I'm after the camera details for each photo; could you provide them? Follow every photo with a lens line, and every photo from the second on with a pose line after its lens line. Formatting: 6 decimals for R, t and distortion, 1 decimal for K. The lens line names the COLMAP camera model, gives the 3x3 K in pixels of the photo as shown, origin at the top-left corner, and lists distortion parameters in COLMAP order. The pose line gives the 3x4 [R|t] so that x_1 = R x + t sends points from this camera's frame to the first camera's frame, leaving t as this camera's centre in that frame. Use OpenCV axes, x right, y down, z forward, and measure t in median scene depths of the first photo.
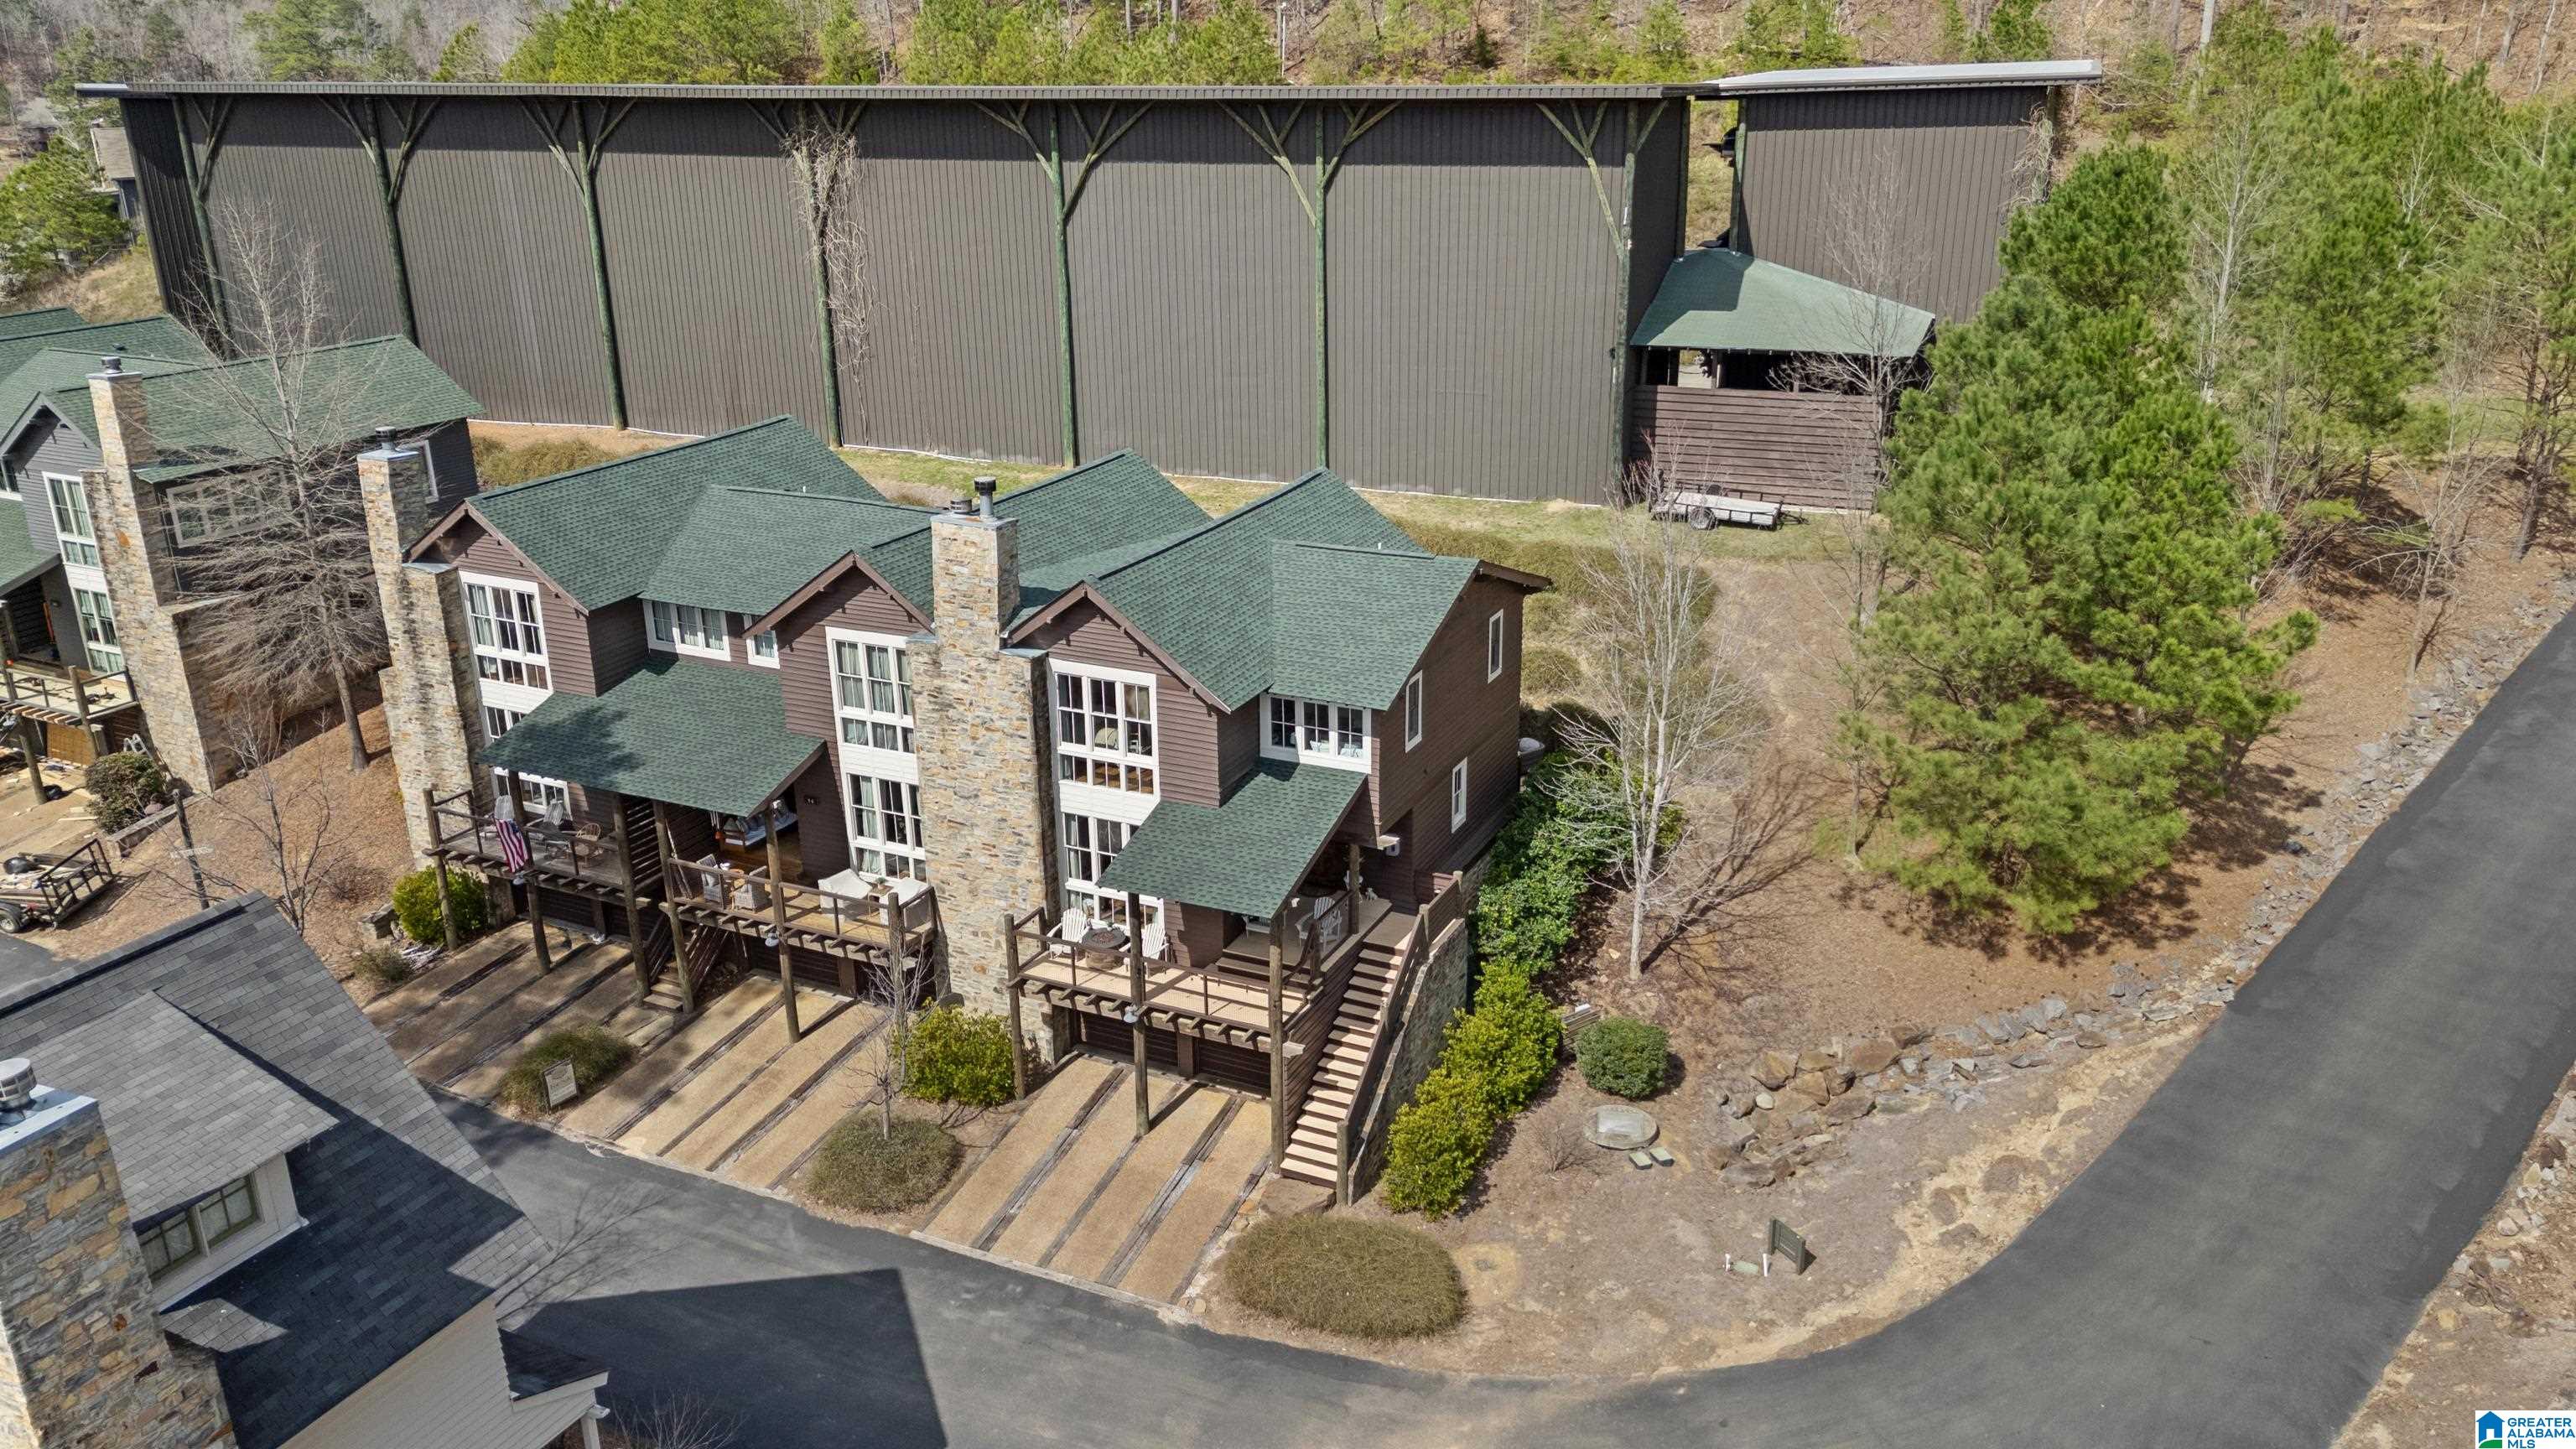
lens RADIAL K [[1897.1, 0, 1288.0], [0, 1897.1, 724.5], [0, 0, 1]] dist [0.084143, -0.001968]
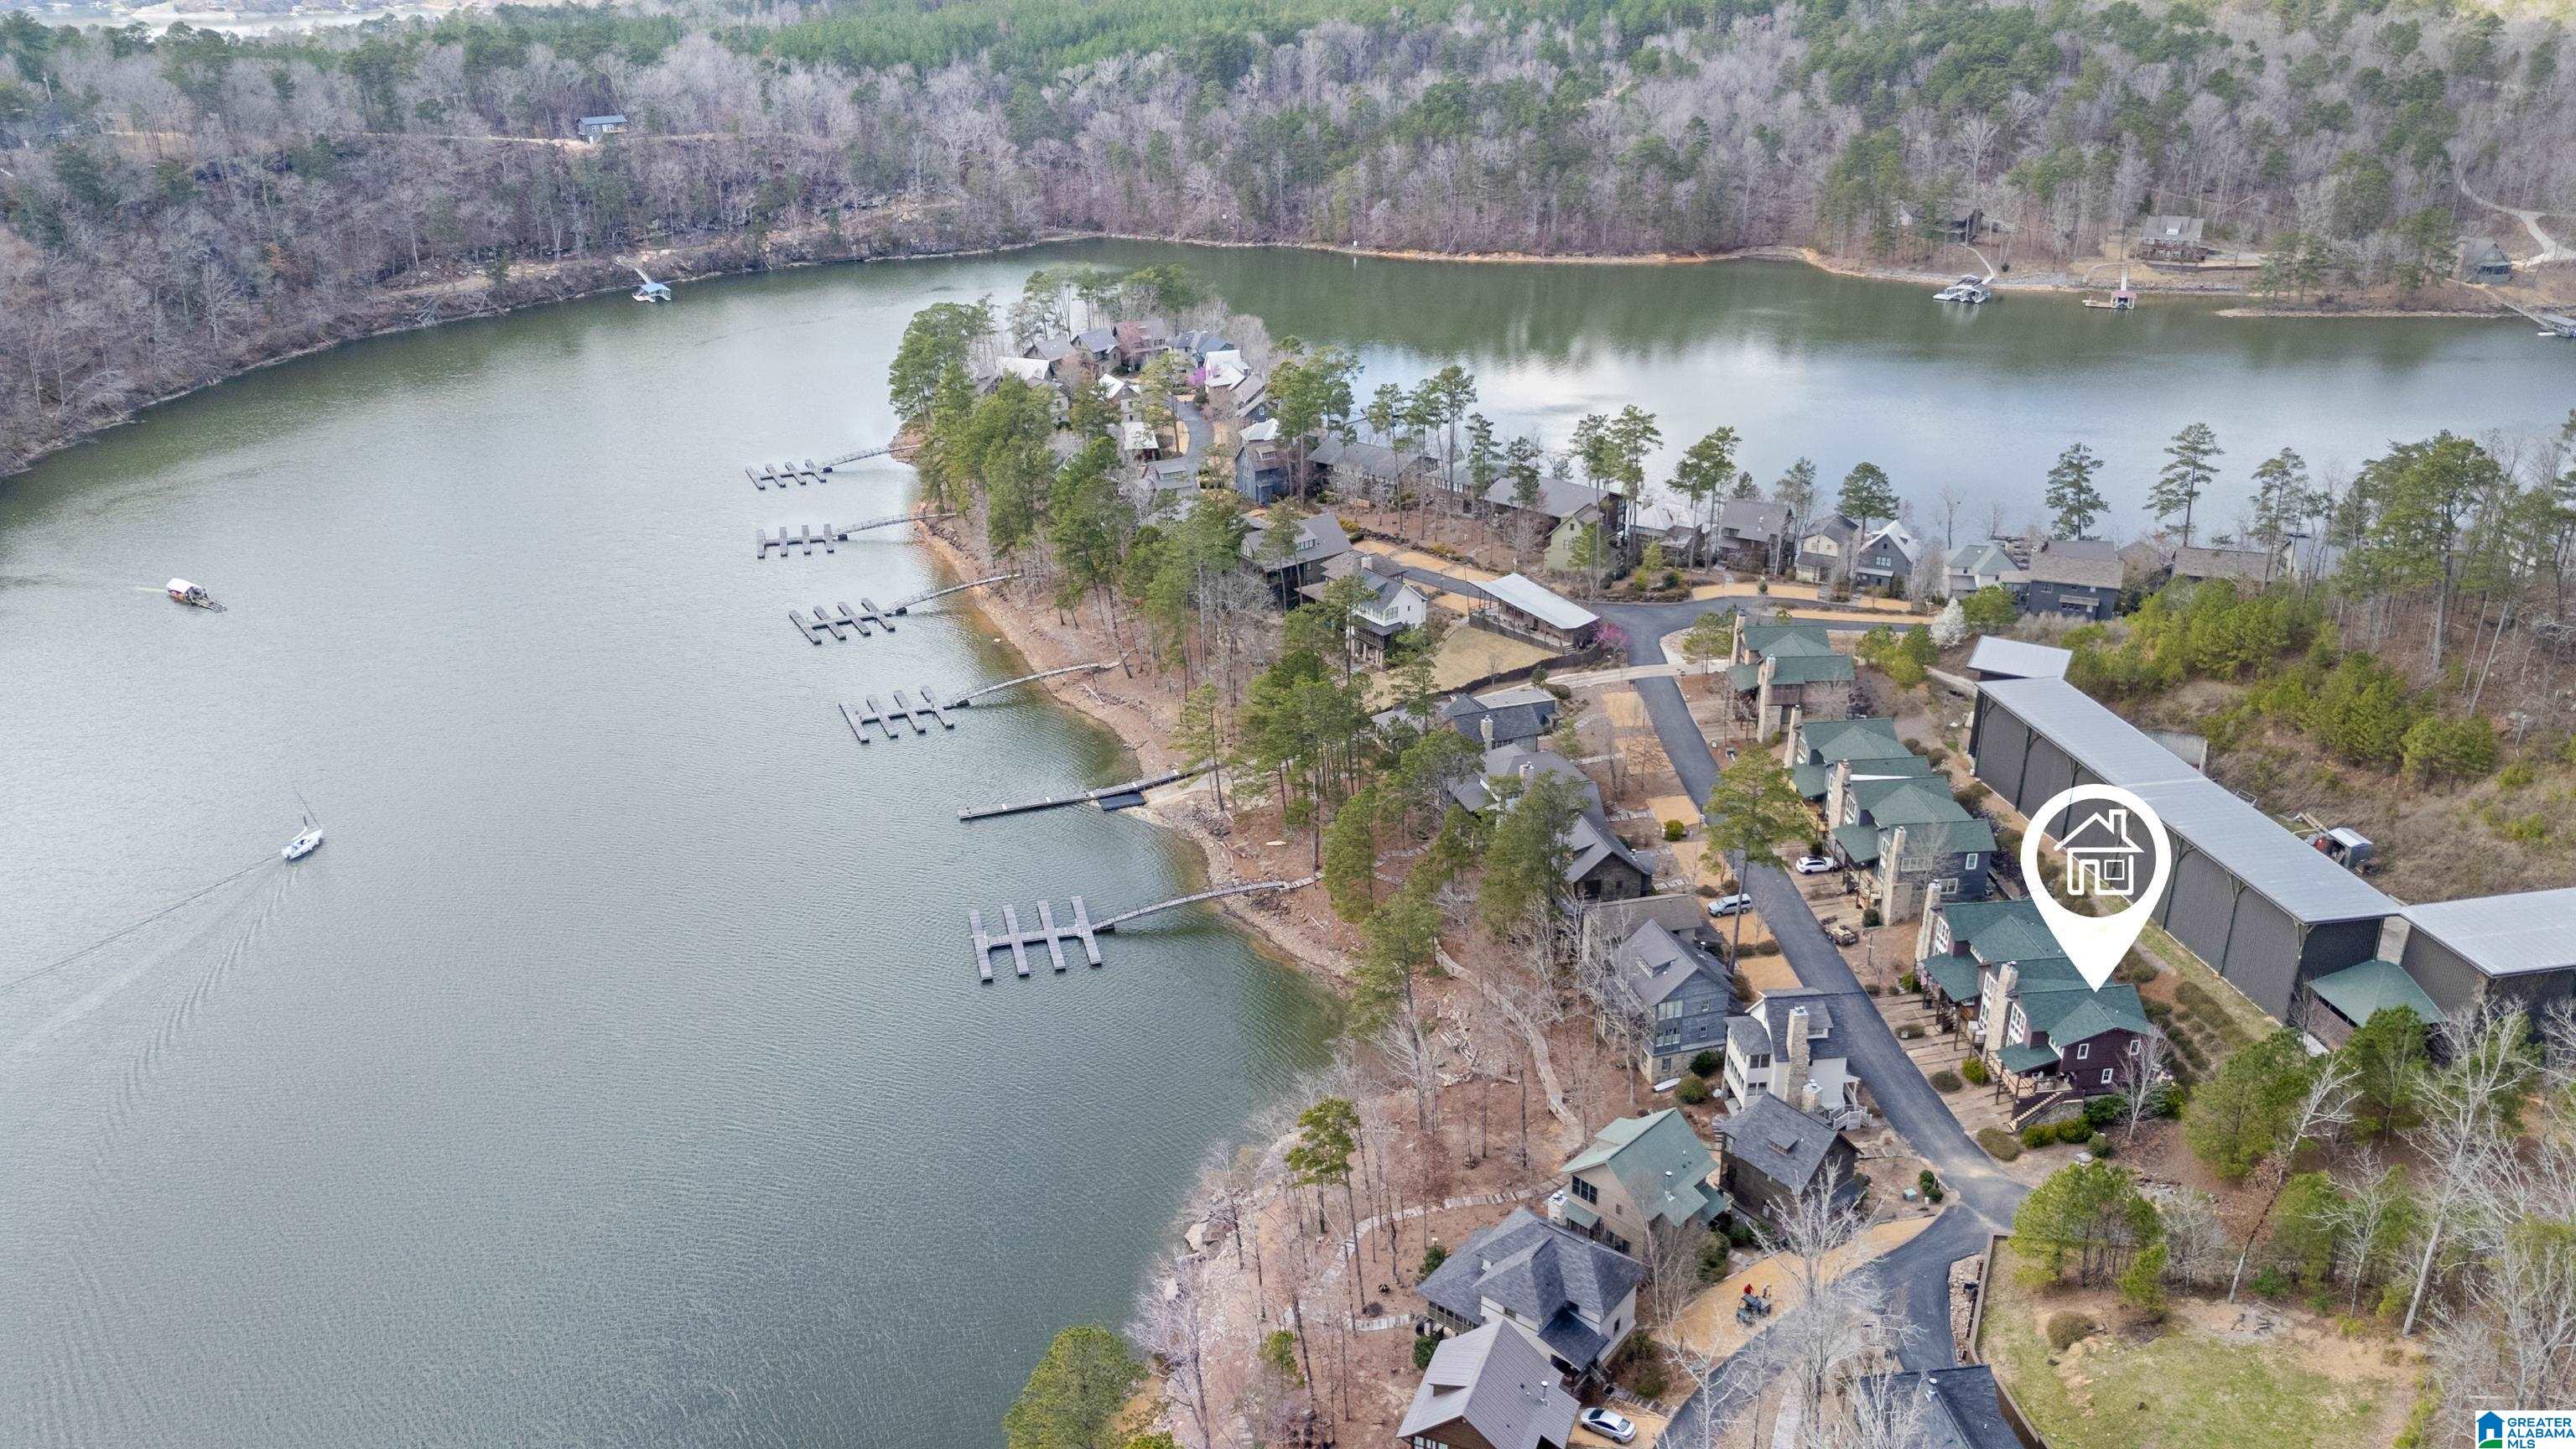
lens RADIAL K [[1903.7, 0, 1288.0], [0, 1903.7, 724.5], [0, 0, 1]] dist [0.036028, -0.005722]
pose [[0.544564, 0.344226, -0.764826, 2.089636], [-0.283048, 0.933826, 0.218755, -1.103354], [0.789515, 0.097356, 0.605960, -3.052937]]
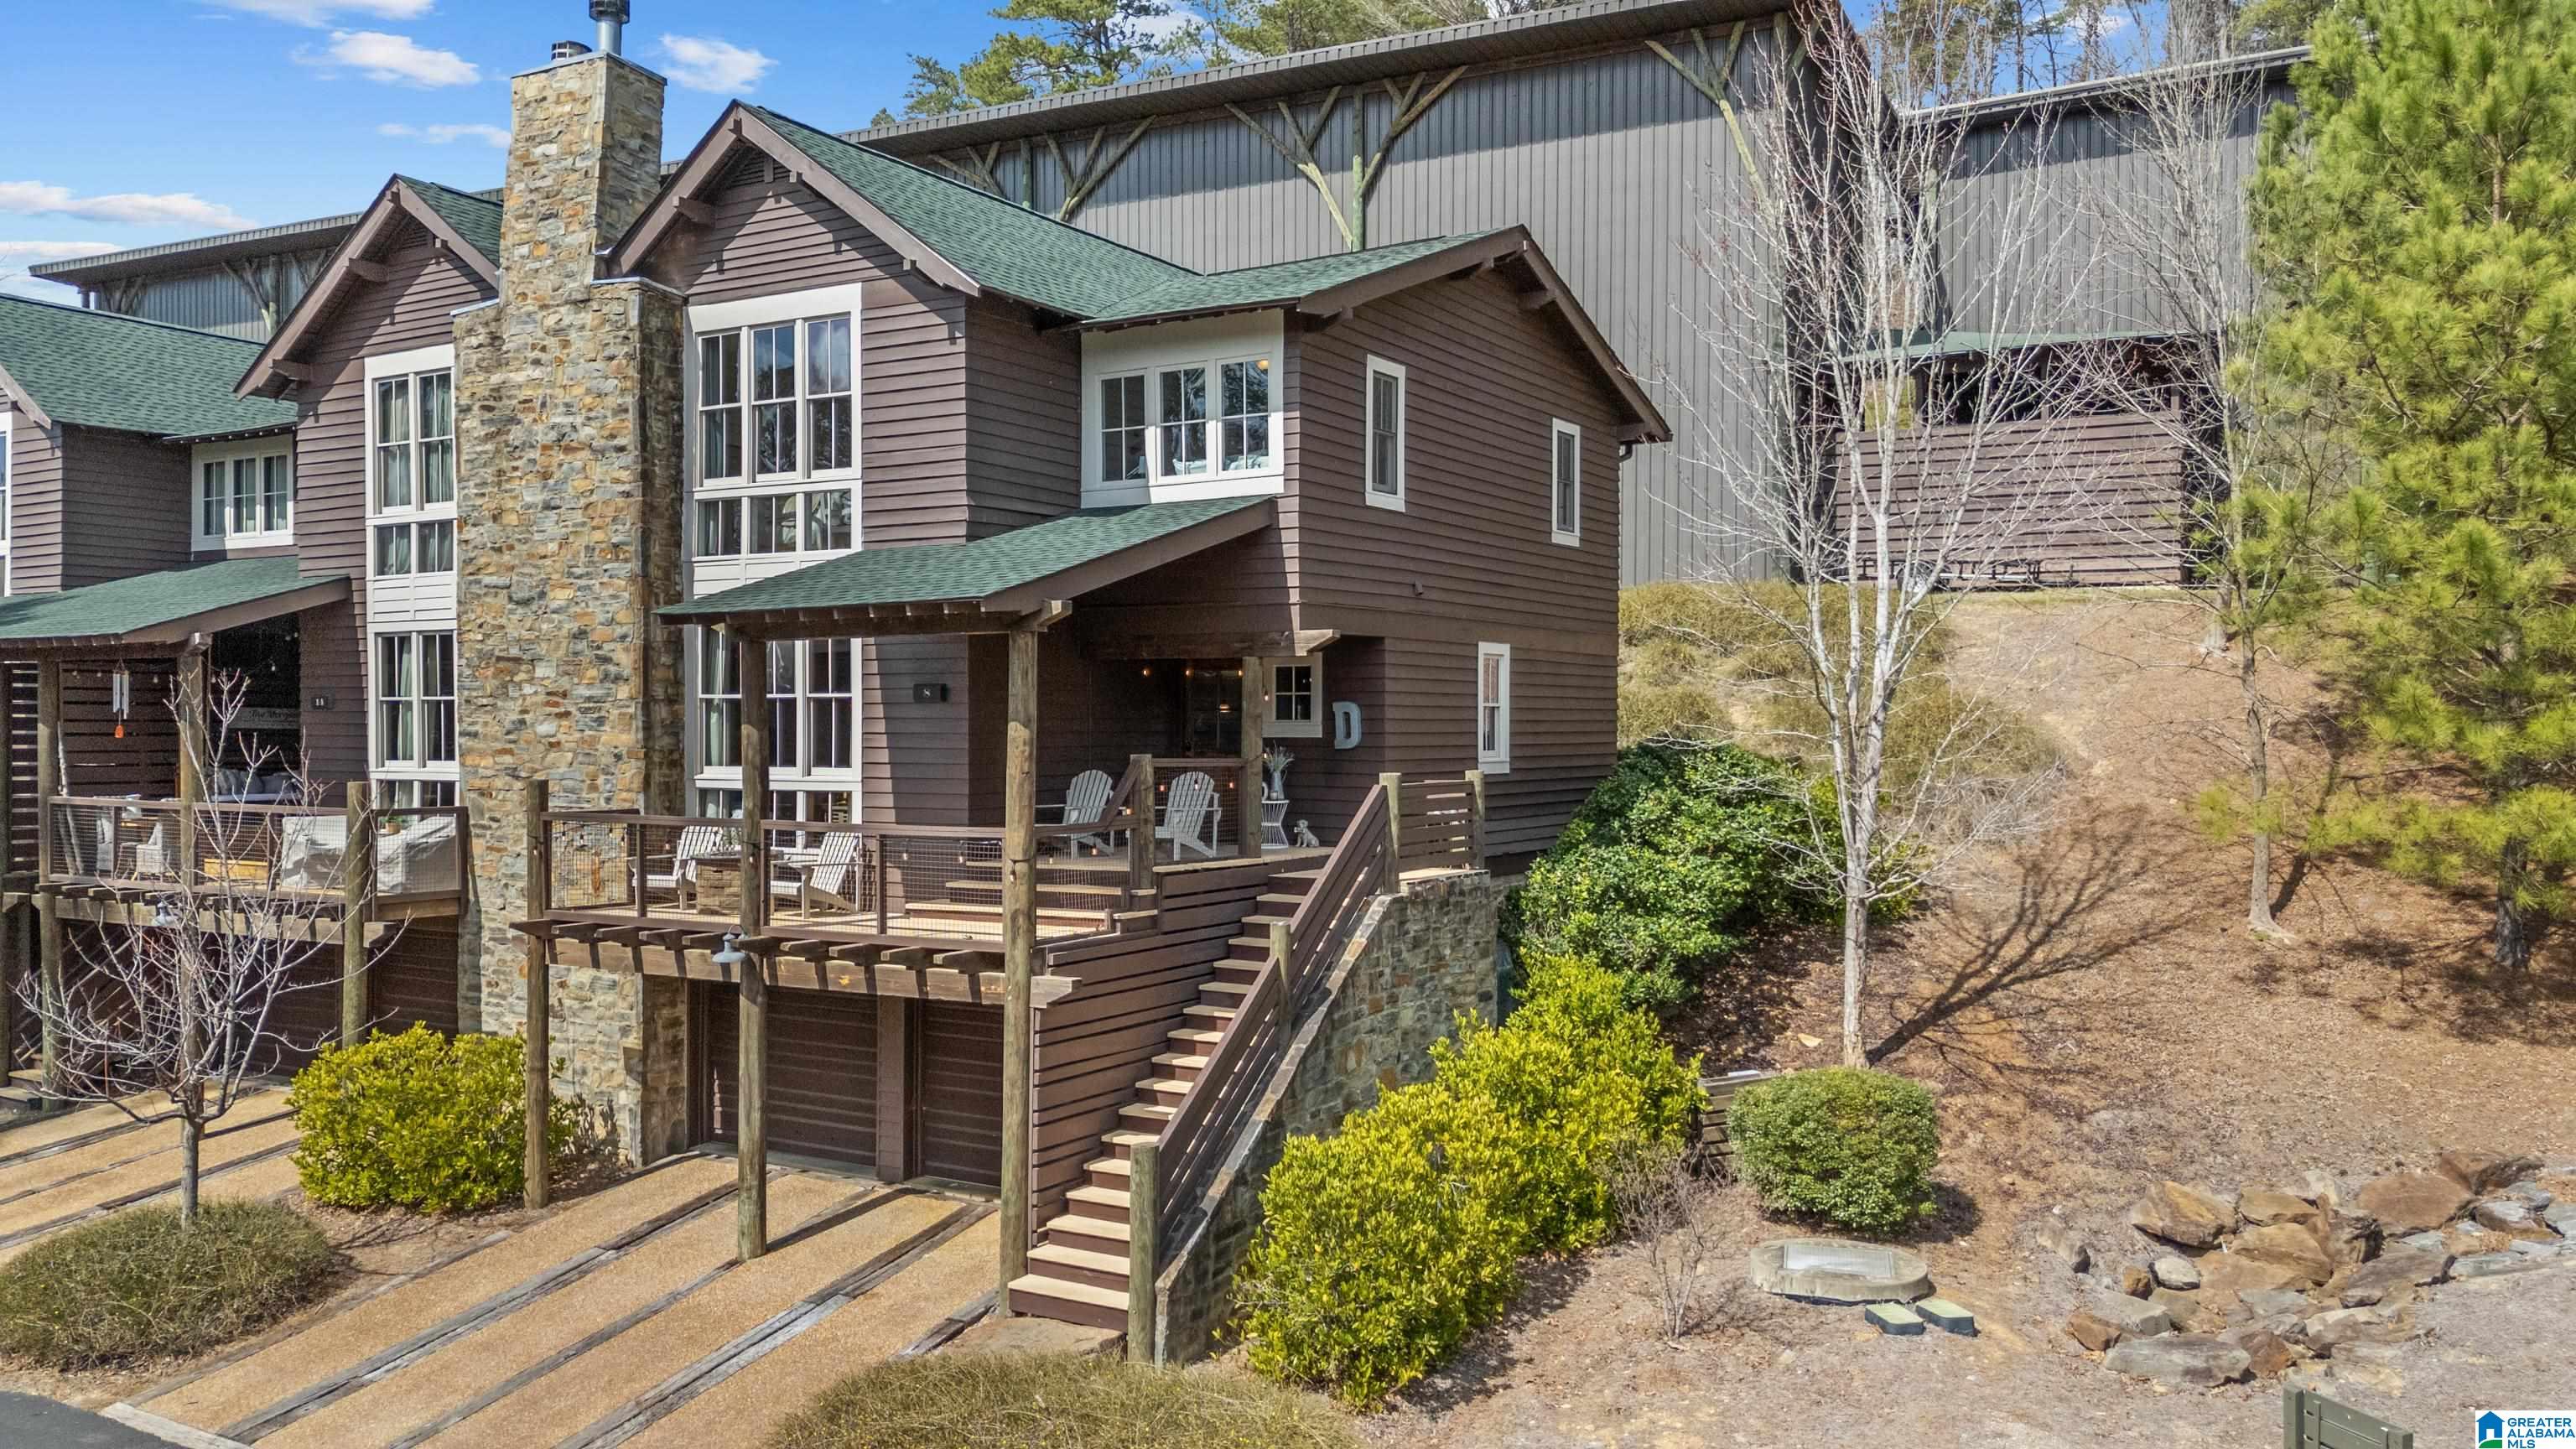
lens RADIAL K [[1903.7, 0, 1288.0], [0, 1903.7, 724.5], [0, 0, 1]] dist [0.036028, -0.005722]
pose [[0.995884, 0.014101, -0.089537, 0.083929], [-0.043452, 0.941188, -0.335077, 0.230513], [0.079546, 0.337588, 0.937927, 0.521294]]
